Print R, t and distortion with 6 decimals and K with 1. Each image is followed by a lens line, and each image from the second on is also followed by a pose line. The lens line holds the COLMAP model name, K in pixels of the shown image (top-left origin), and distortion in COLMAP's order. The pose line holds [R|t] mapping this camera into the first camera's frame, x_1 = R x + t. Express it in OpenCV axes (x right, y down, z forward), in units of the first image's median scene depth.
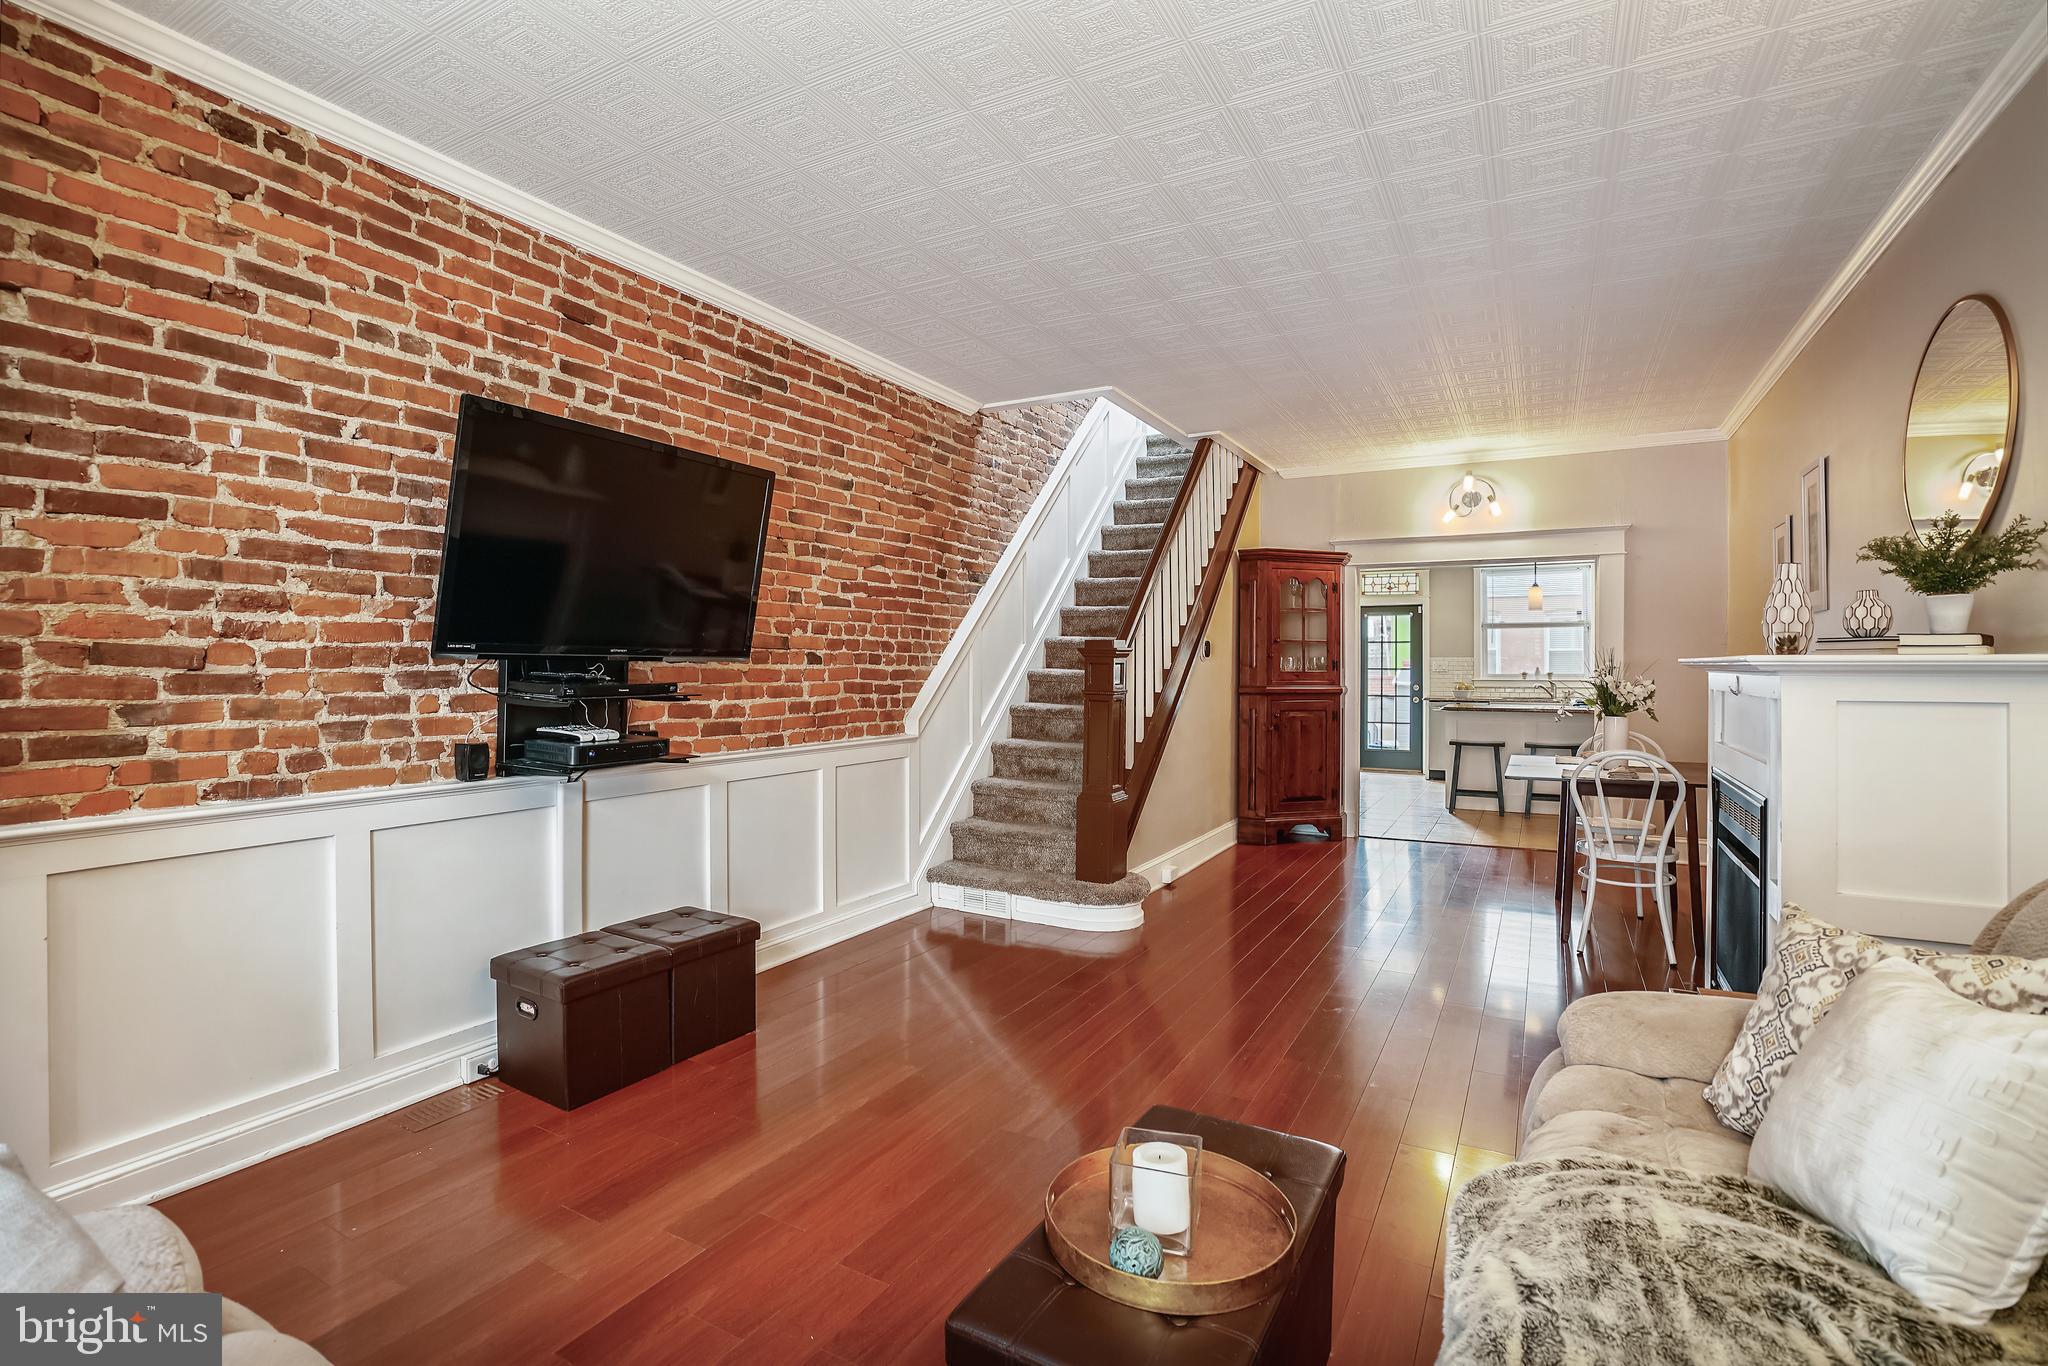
lens RADIAL K [[957.1, 0, 1027.6], [0, 957.1, 674.2], [0, 0, 1]] dist [-0.000993, -0.000016]
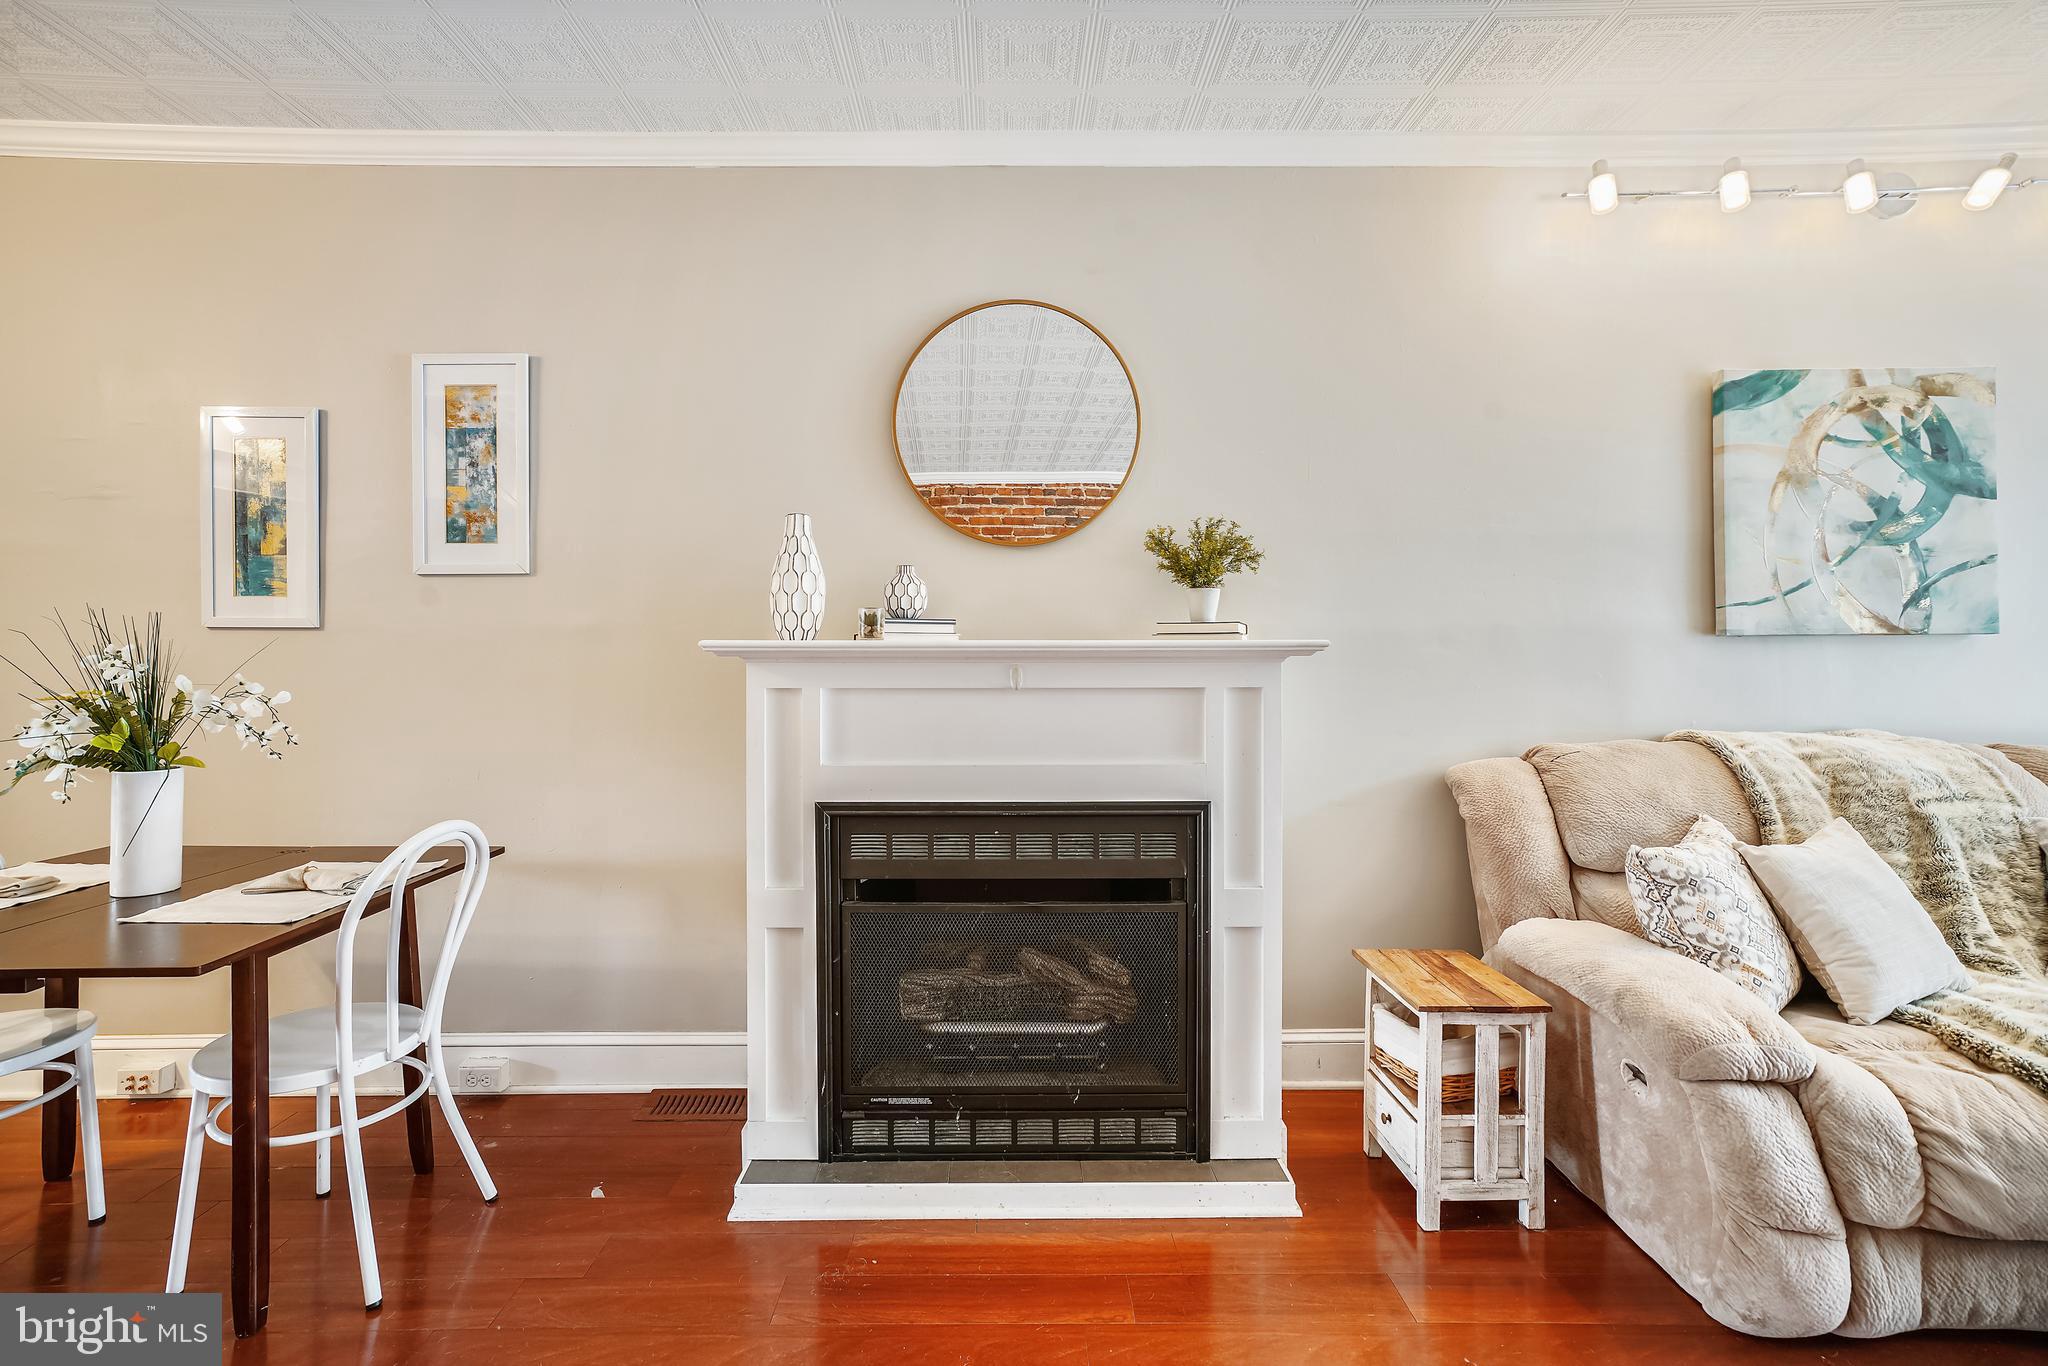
lens RADIAL K [[919.0, 0, 993.2], [0, 919.0, 645.0], [0, 0, 1]] dist [0.001641, 0.001228]
pose [[-0.482264, 0.009536, 0.875974, 0.044492], [0.009579, 0.999938, -0.005612, -0.003870], [-0.875973, 0.005685, -0.482326, 0.604347]]
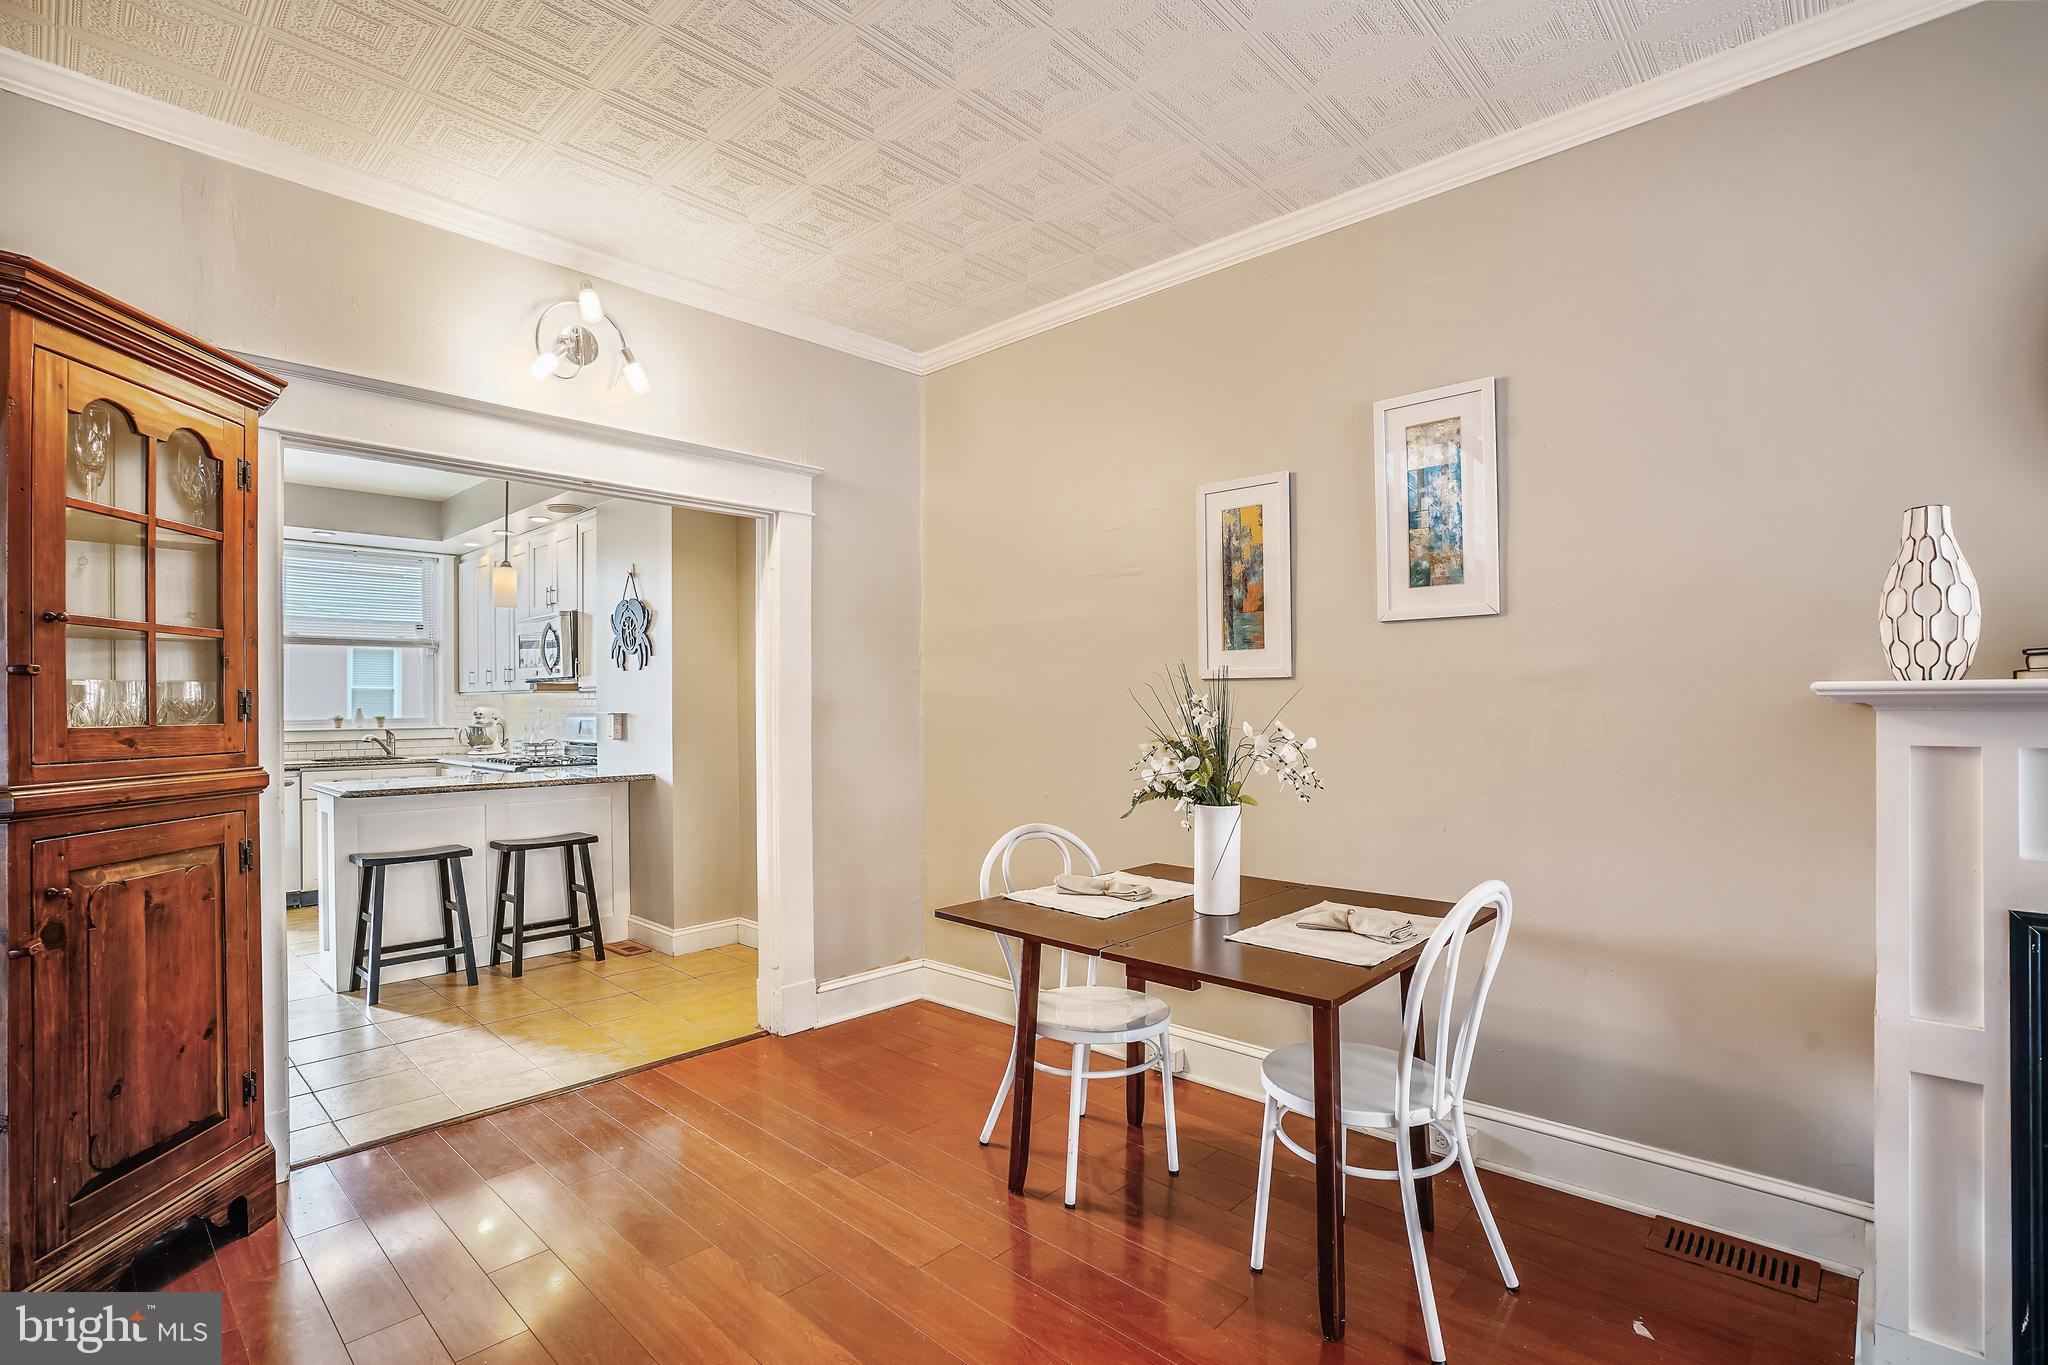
lens RADIAL K [[946.5, 0, 1016.2], [0, 946.5, 691.2], [0, 0, 1]] dist [-0.058295, 0.016291]
pose [[0.253555, 0.010580, 0.967263, 0.082434], [0.014405, 0.999788, -0.014712, -0.005317], [-0.967214, 0.017663, 0.253349, 0.681202]]
